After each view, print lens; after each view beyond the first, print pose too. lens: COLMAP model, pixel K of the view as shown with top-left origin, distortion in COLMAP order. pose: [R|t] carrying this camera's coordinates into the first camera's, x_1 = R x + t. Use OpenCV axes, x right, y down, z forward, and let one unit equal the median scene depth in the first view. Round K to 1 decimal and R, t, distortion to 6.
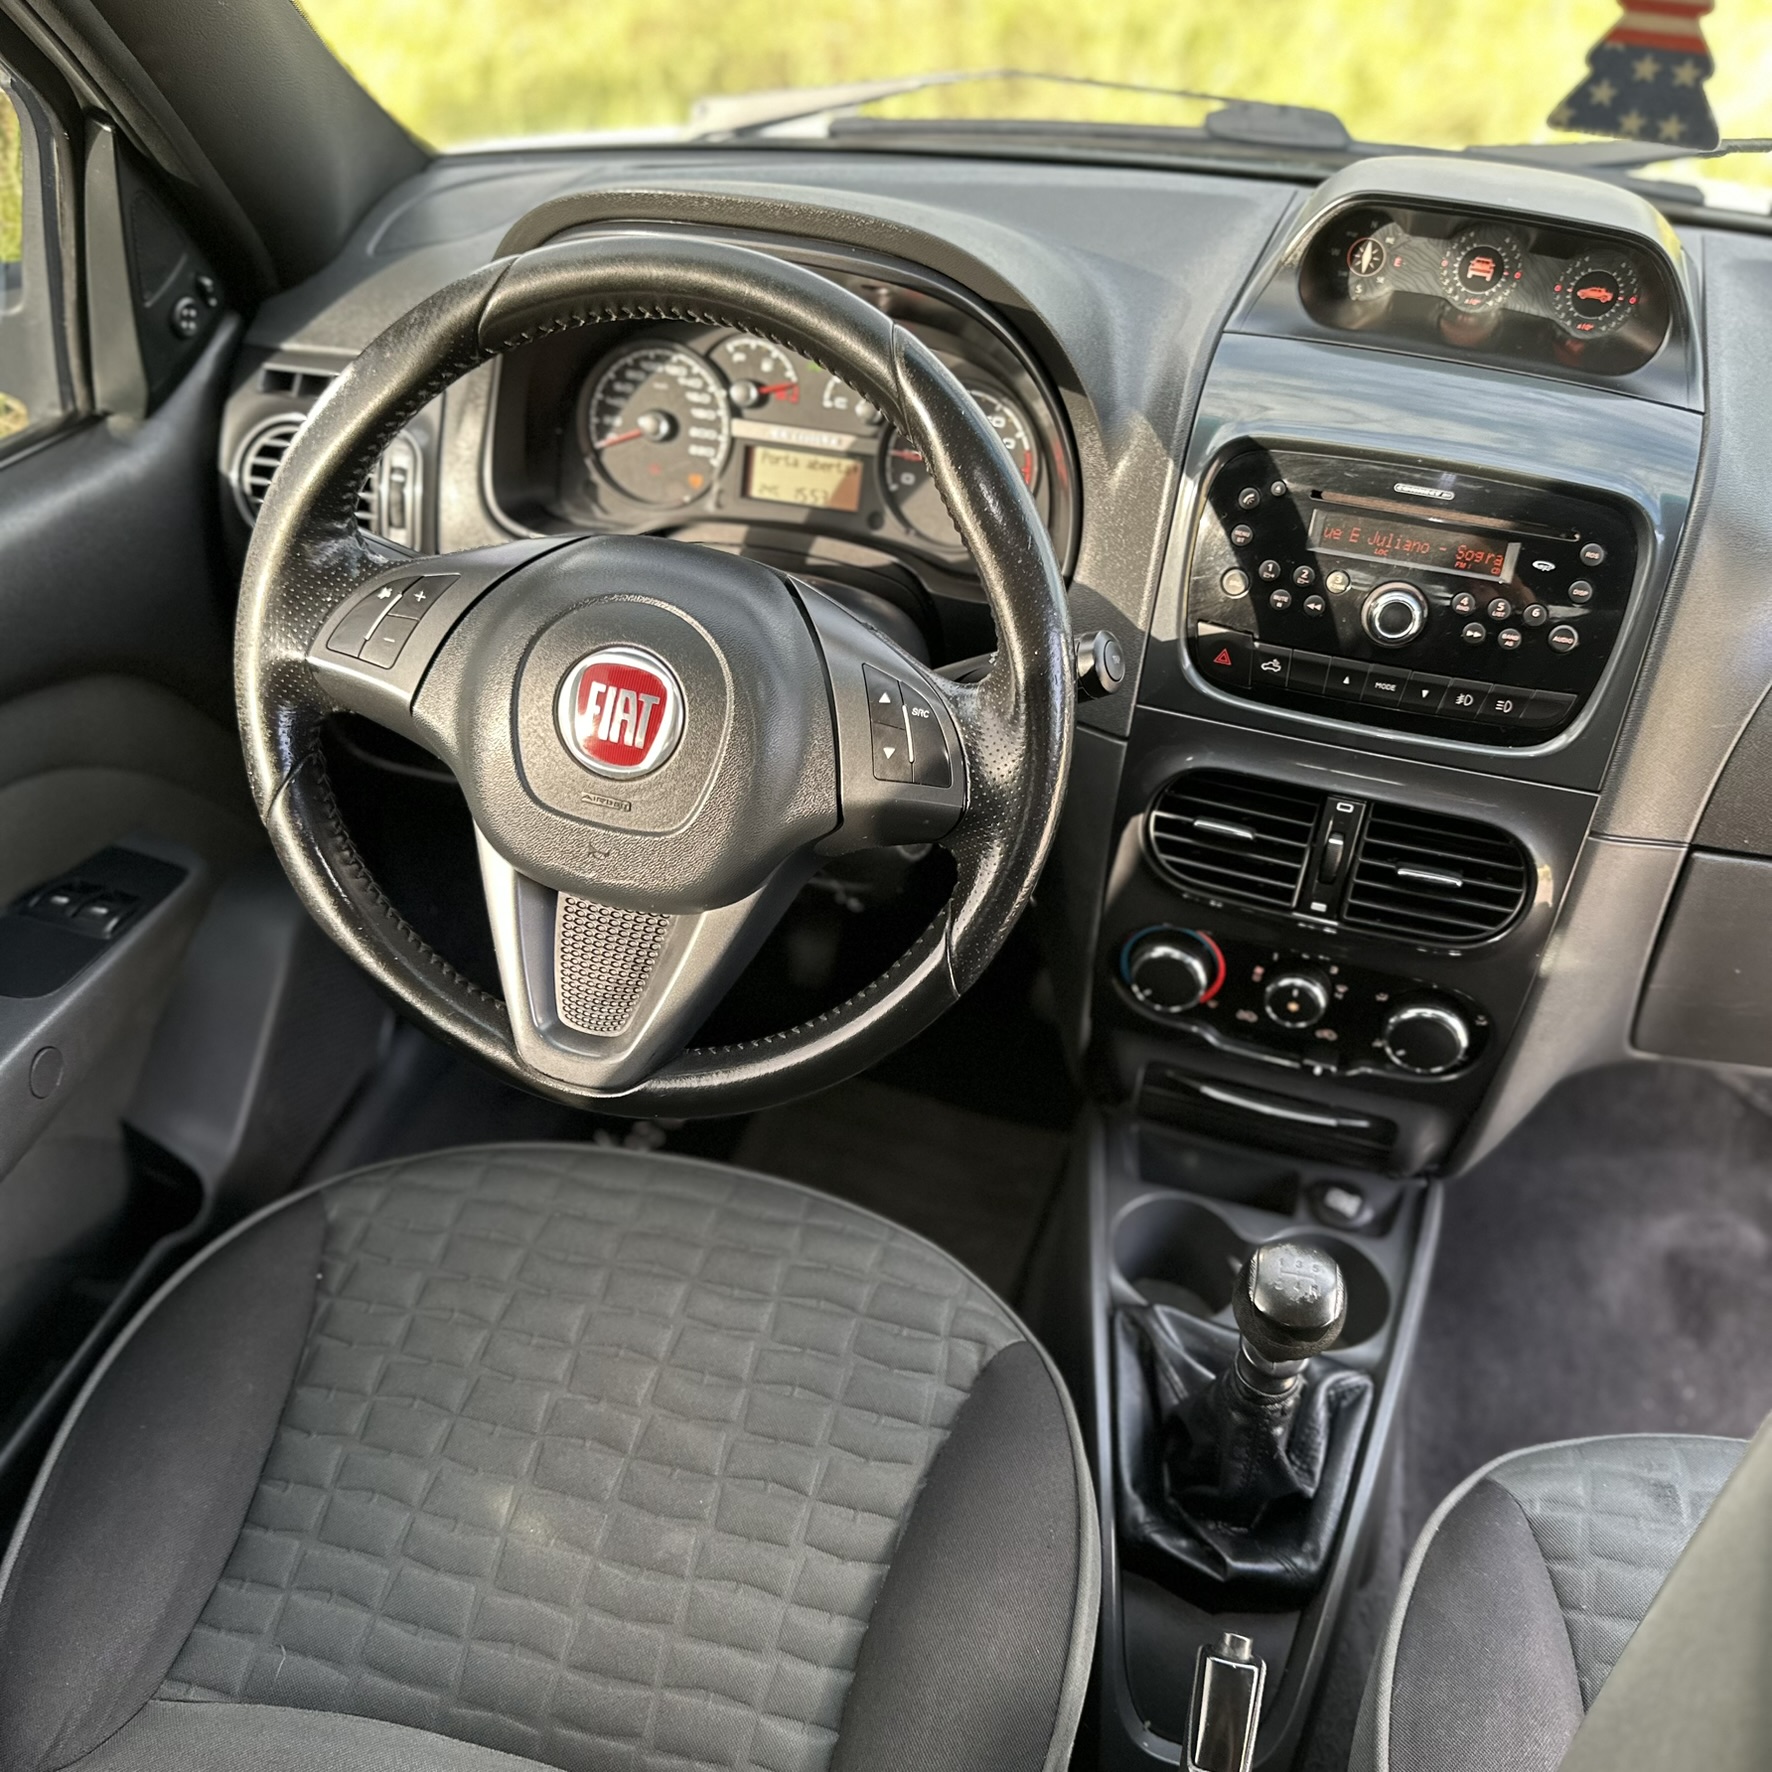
lens RADIAL K [[1631.4, 0, 888.1], [0, 1631.4, 953.9], [0, 0, 1]] dist [0.131883, -0.264927]
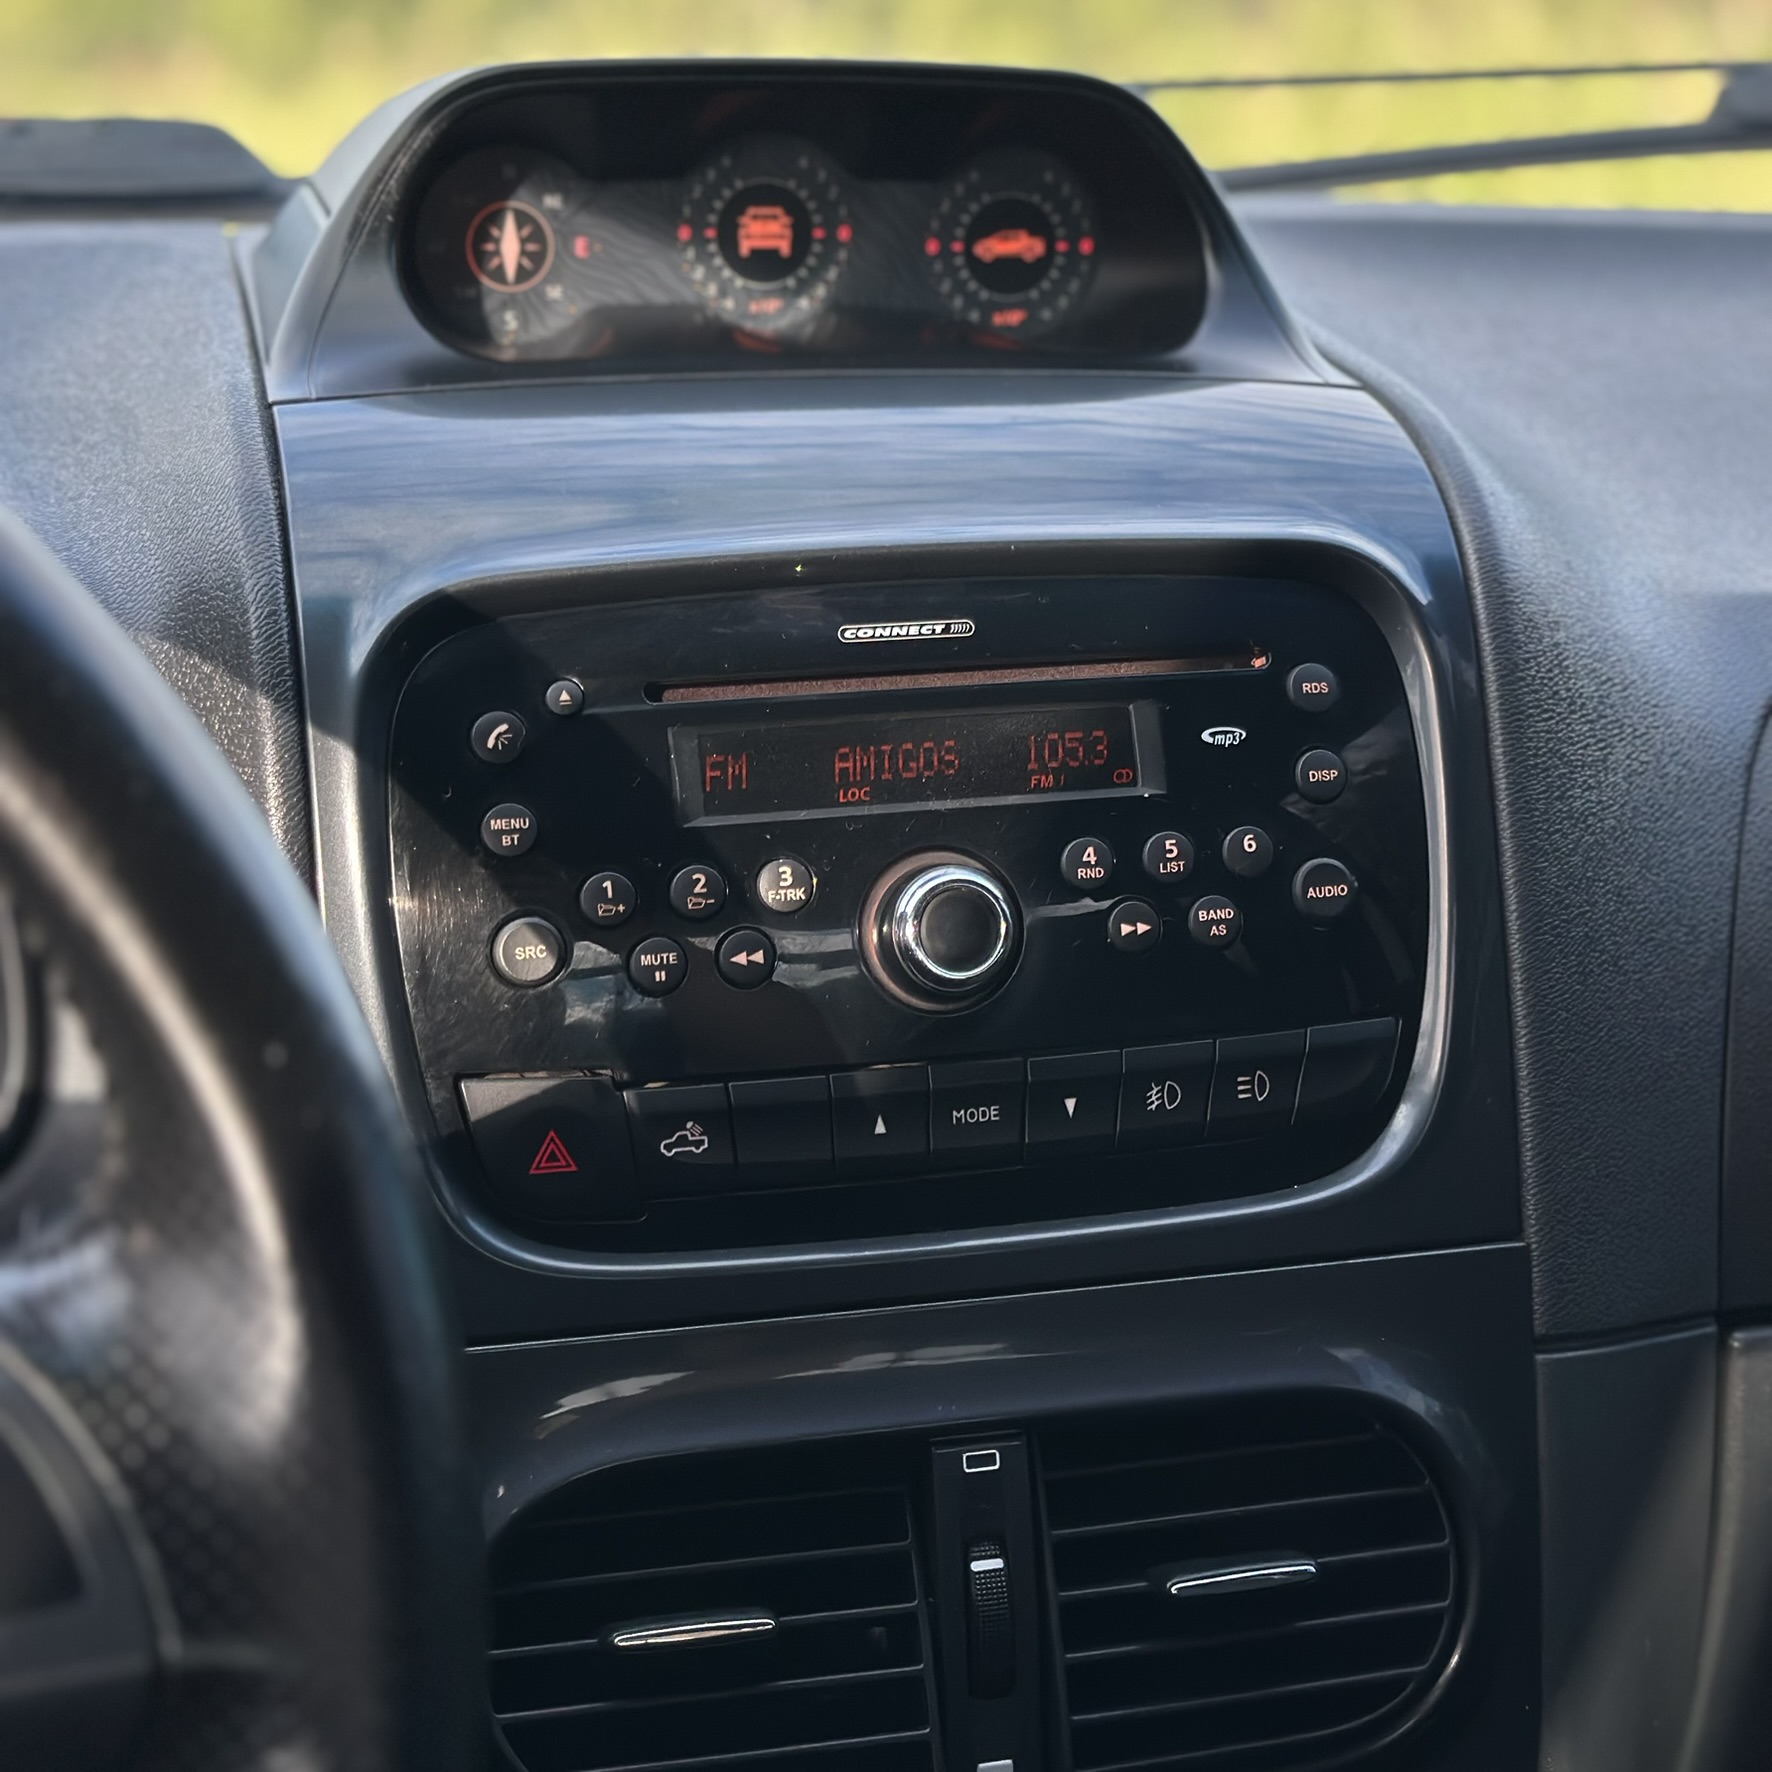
lens RADIAL K [[3306.5, 0, 884.3], [0, 3306.5, 746.1], [0, 0, 1]] dist [0.134026, -0.117180]
pose [[0.840938, -0.165943, 0.515060, -0.091590], [0.370866, 0.869866, -0.325257, 0.004601], [-0.394059, 0.464539, 0.793046, 0.345464]]
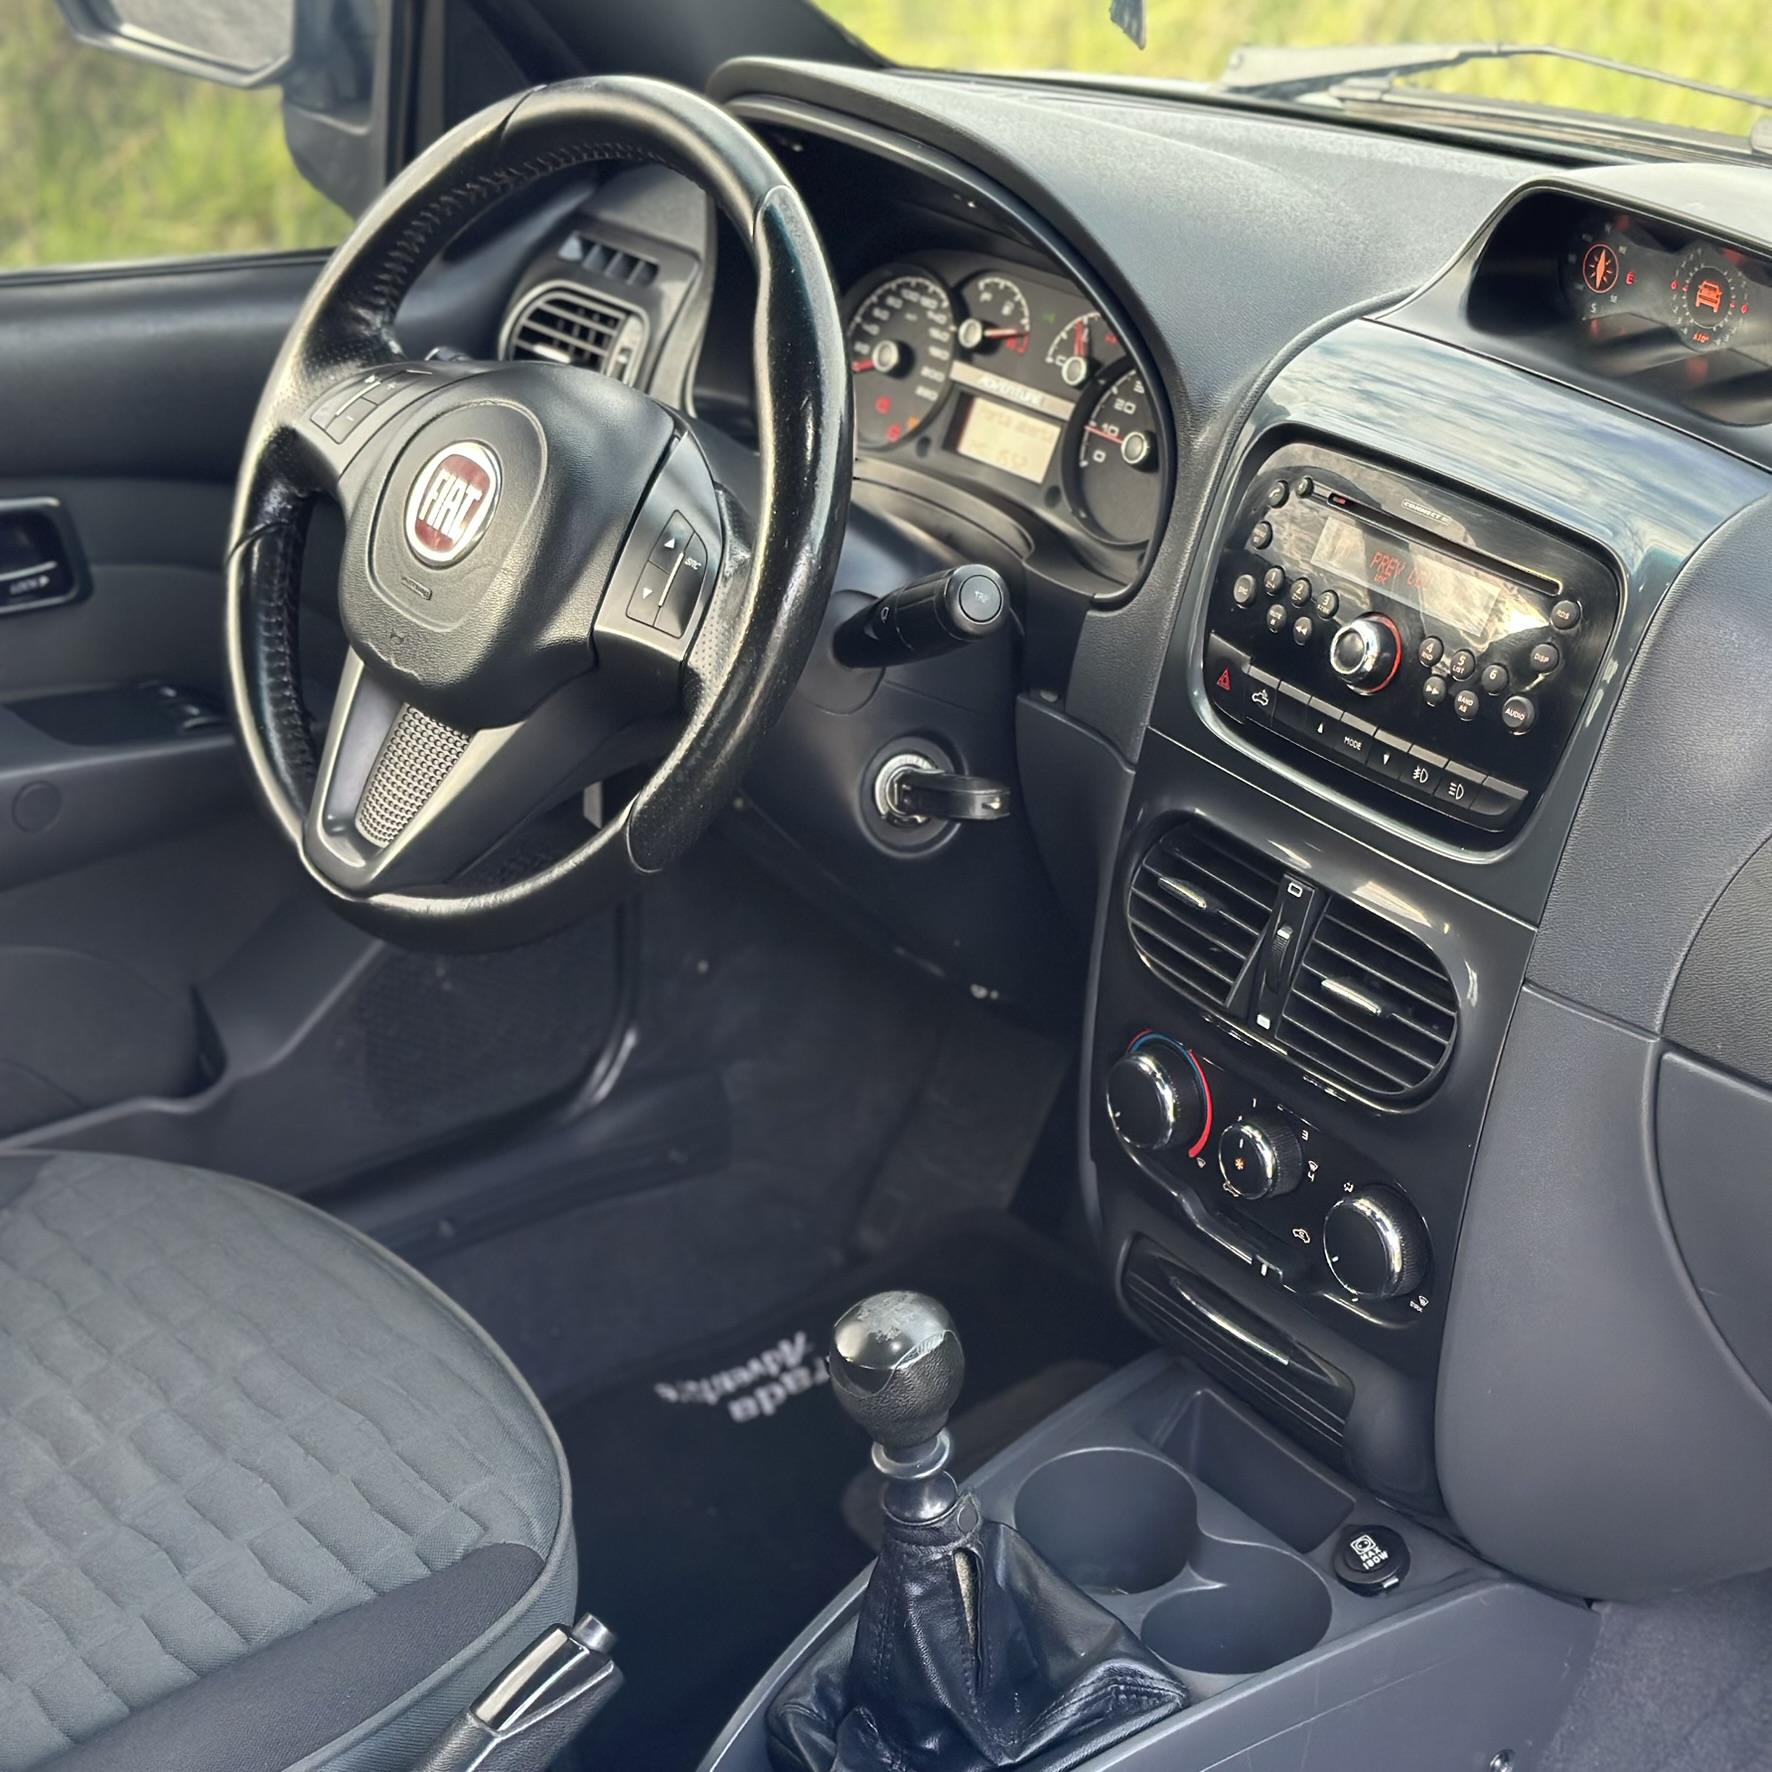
lens RADIAL K [[3189.9, 0, 882.7], [0, 3189.9, 1046.7], [0, 0, 1]] dist [0.154596, -0.120859]
pose [[0.801797, 0.268088, -0.534087, 0.937439], [-0.378130, 0.919660, -0.106038, 0.212107], [0.462751, 0.286976, 0.838753, -0.342541]]
